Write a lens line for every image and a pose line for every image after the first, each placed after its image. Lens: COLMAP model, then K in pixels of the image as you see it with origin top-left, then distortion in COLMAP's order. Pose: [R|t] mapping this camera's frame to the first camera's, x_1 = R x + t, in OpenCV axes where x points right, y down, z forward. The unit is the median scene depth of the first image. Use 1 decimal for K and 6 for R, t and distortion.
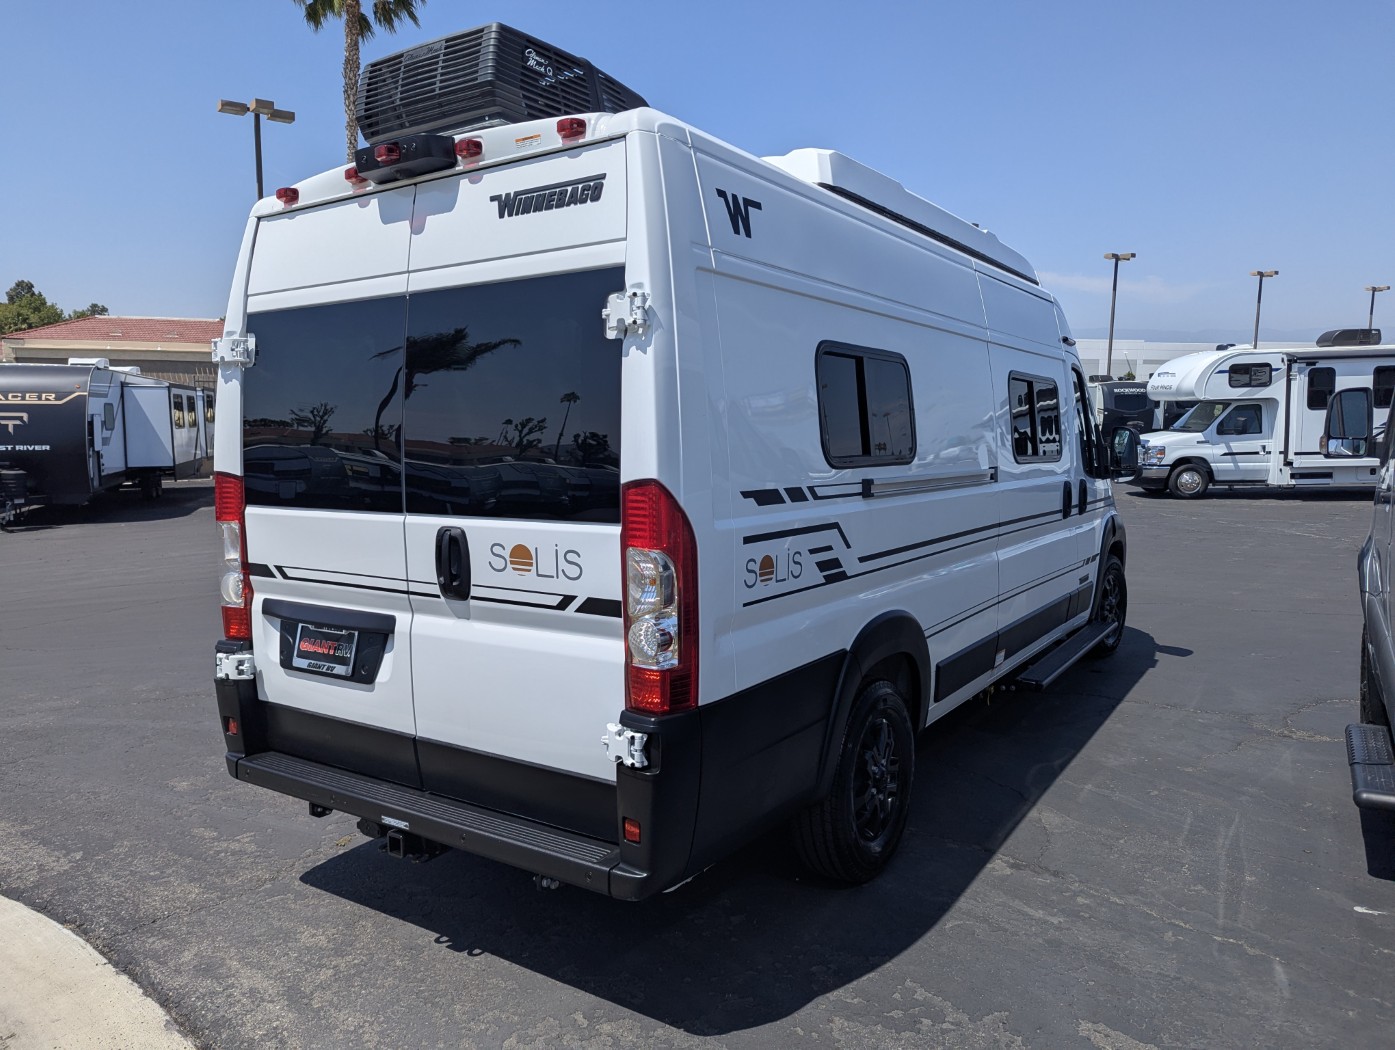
lens RADIAL K [[981.2, 0, 686.2], [0, 981.2, 508.0], [0, 0, 1]] dist [0.050197, -0.036807]
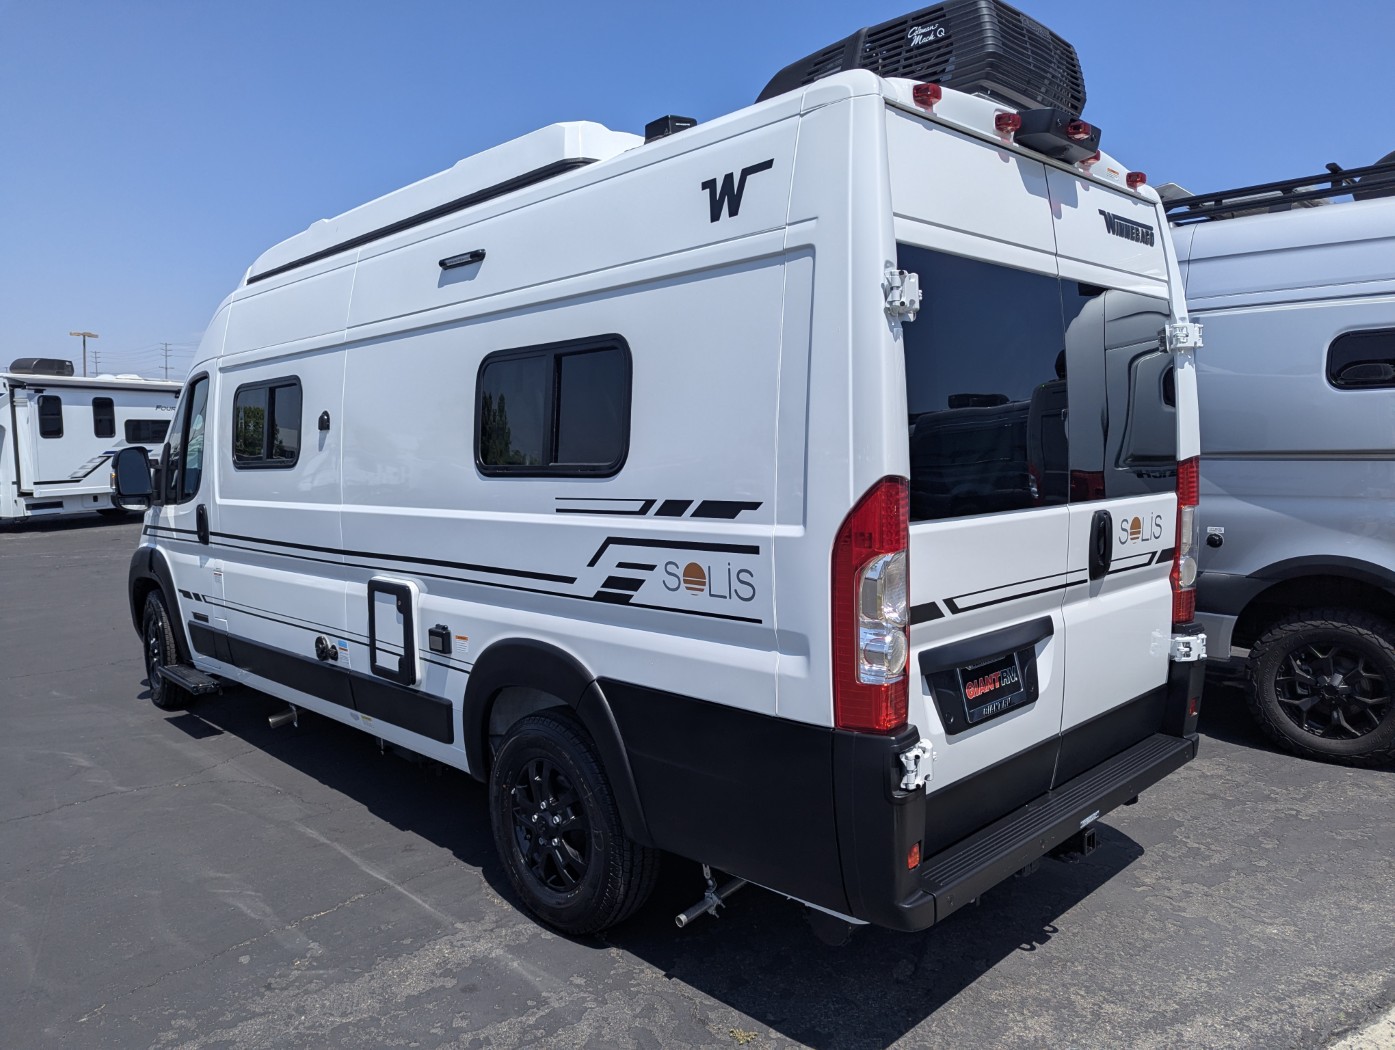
lens RADIAL K [[987.0, 0, 697.5], [0, 987.0, 525.0], [0, 0, 1]] dist [0.023773, -0.003237]
pose [[0.200018, -0.070345, 0.977264, -1.311135], [0.088947, 0.994605, 0.053389, -0.058181], [-0.975746, 0.076246, 0.205196, 1.155772]]
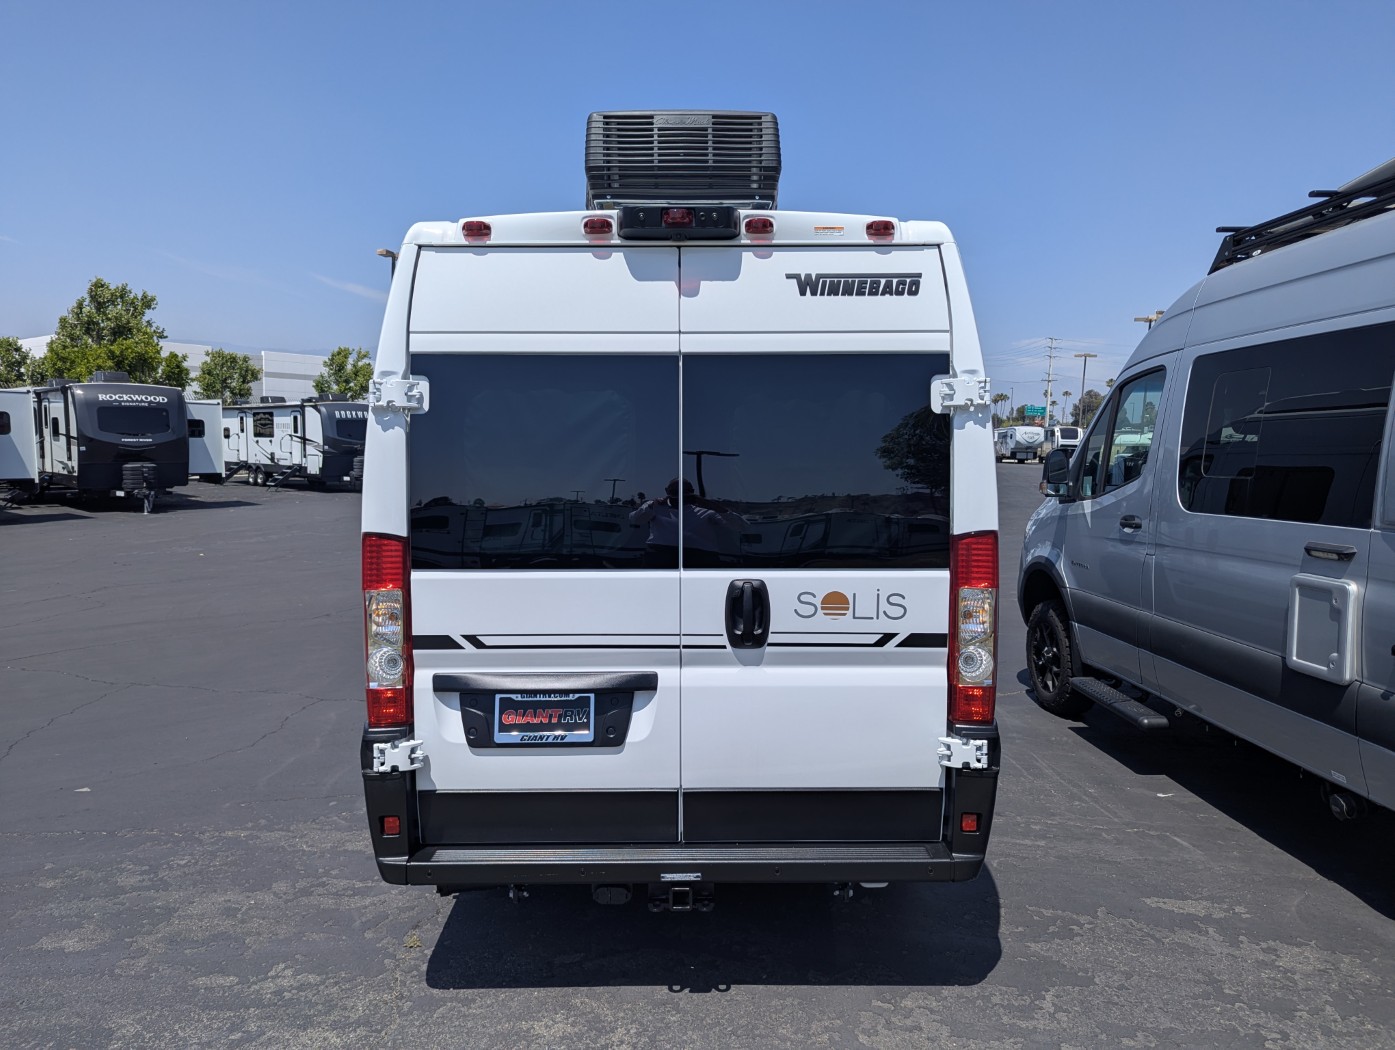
lens RADIAL K [[984.4, 0, 692.1], [0, 984.4, 519.4], [0, 0, 1]] dist [0.052256, -0.043198]
pose [[0.826755, -0.026653, 0.561930, -0.842360], [0.032971, 0.999456, -0.001103, -0.044243], [-0.561594, 0.019440, 0.827184, 0.152543]]
